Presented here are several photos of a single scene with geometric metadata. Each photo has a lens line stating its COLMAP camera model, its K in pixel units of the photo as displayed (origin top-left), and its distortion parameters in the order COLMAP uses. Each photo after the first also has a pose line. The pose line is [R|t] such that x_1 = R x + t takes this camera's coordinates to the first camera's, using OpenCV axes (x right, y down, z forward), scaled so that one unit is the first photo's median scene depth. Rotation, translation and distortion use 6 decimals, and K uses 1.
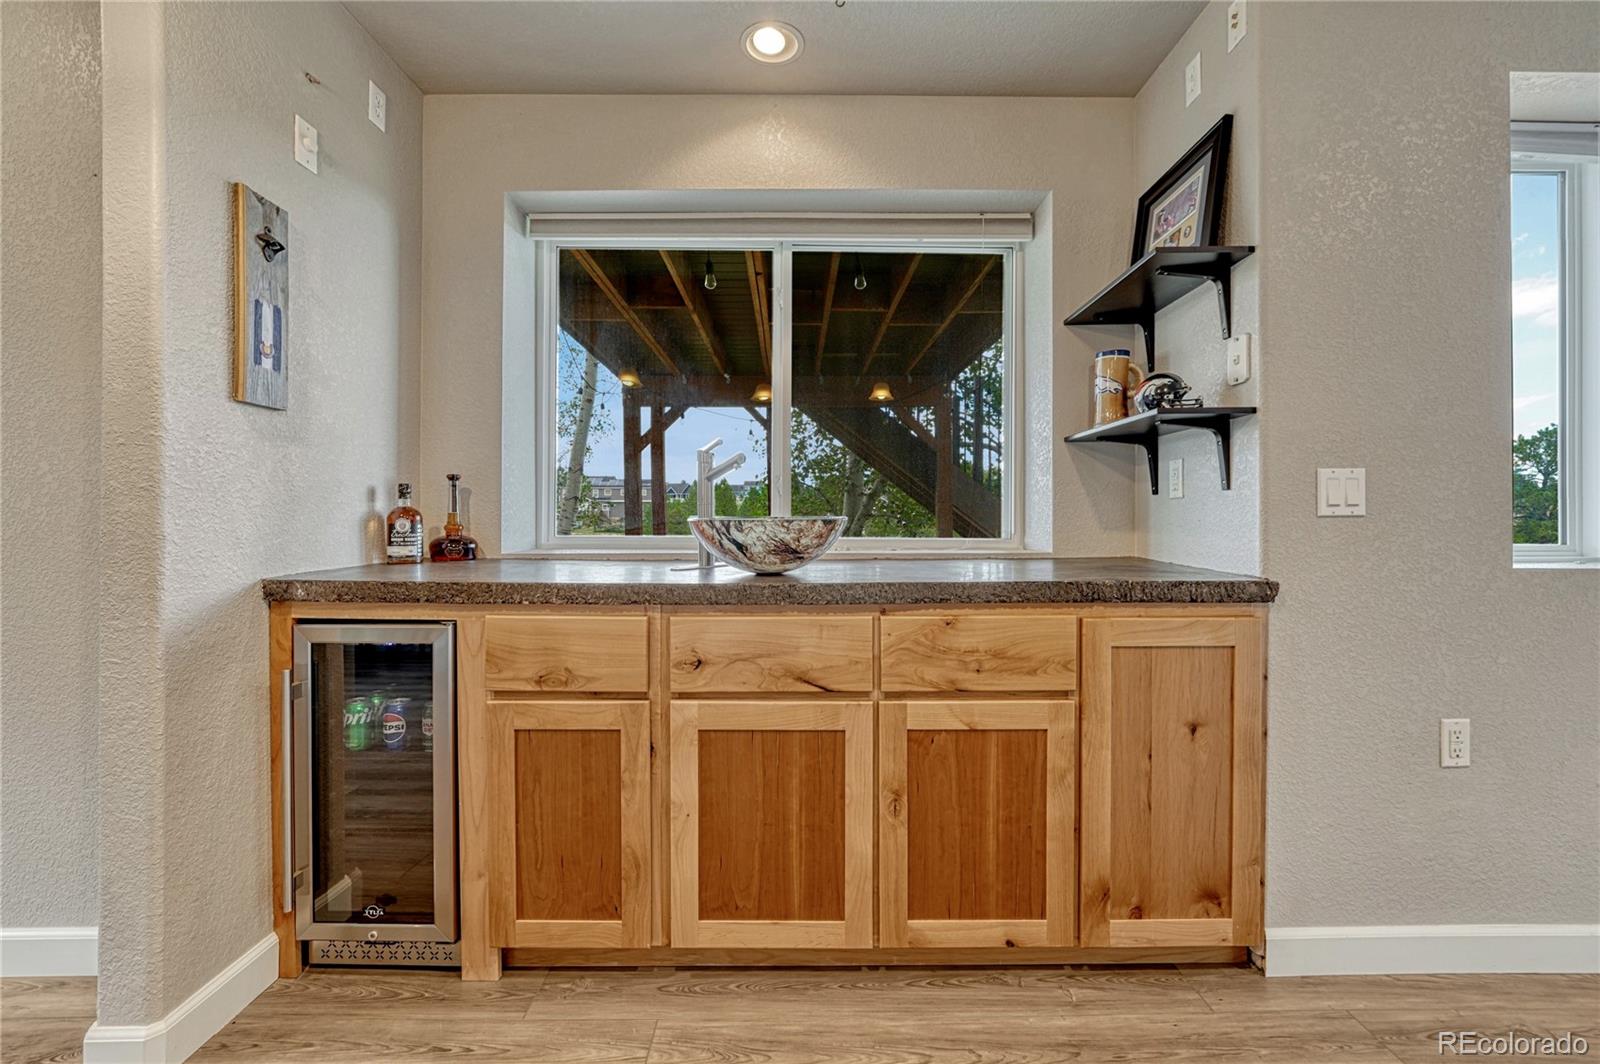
lens RADIAL K [[666.8, 0, 797.0], [0, 666.8, 525.6], [0, 0, 1]] dist [0.000373, -0.000044]
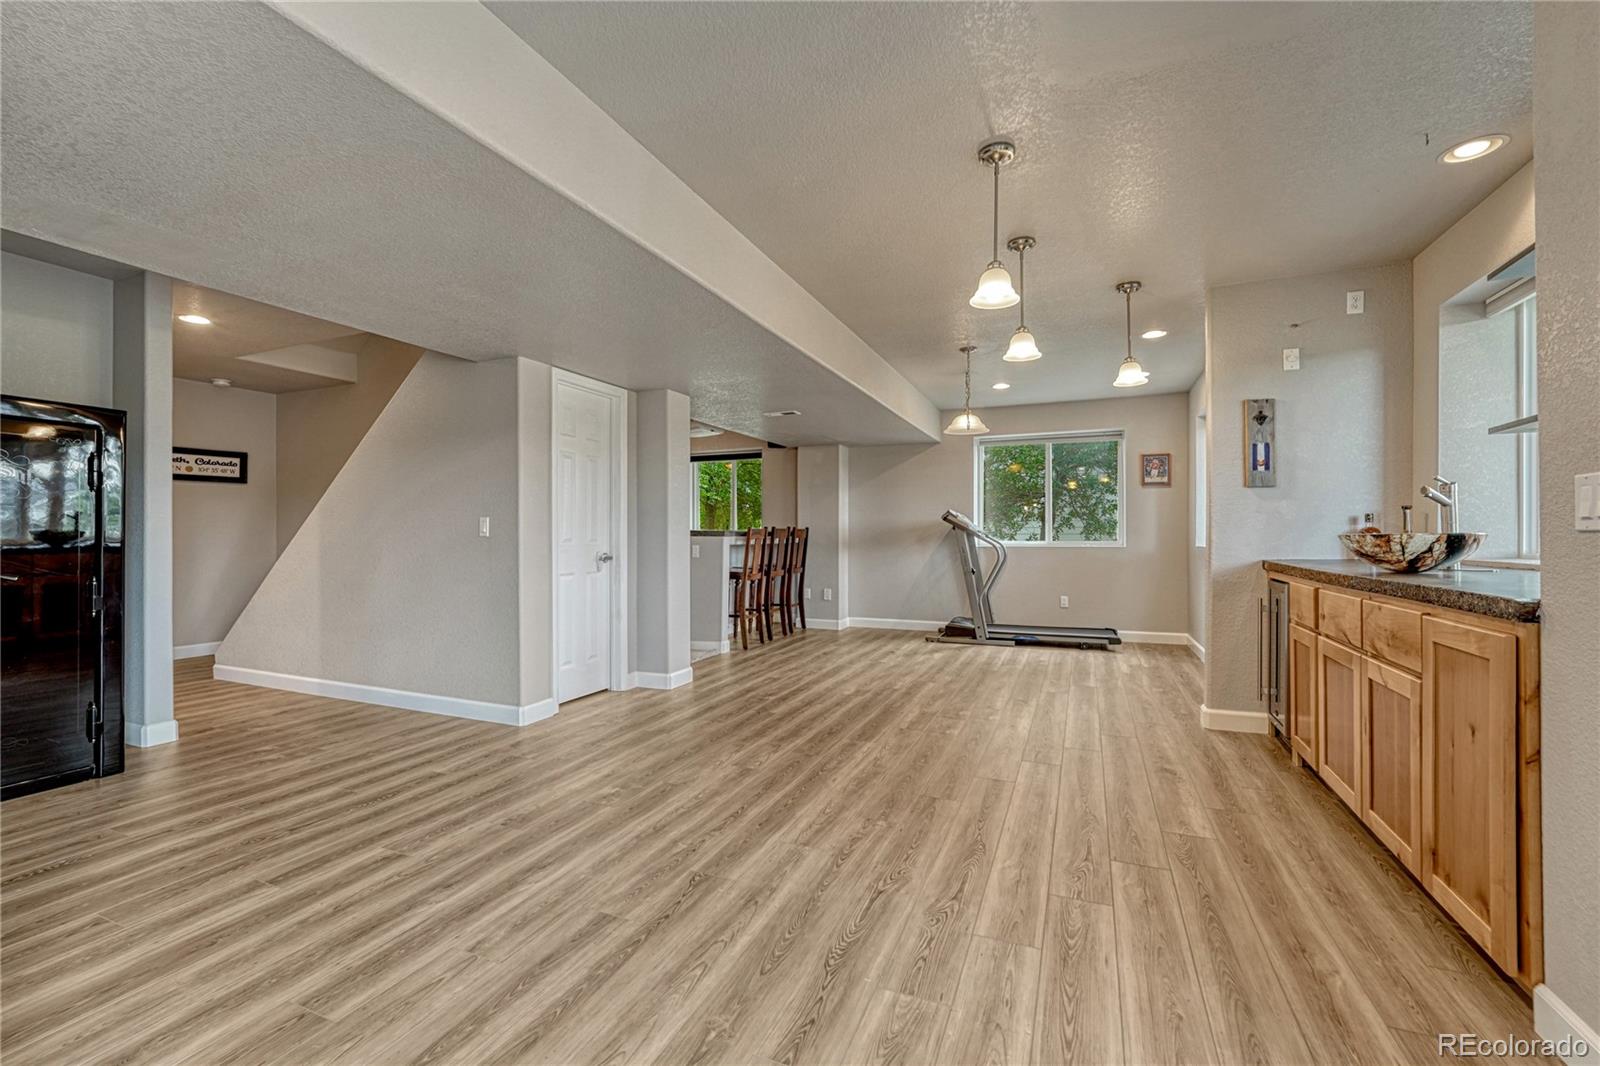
lens RADIAL K [[681.3, 0, 796.4], [0, 681.3, 532.0], [0, 0, 1]] dist [-0.002214, -0.000094]
pose [[-0.392556, -0.001214, -0.919727, 2.028547], [-0.004398, 0.999990, 0.000557, -0.012845], [0.919717, 0.004263, -0.392558, 0.428113]]
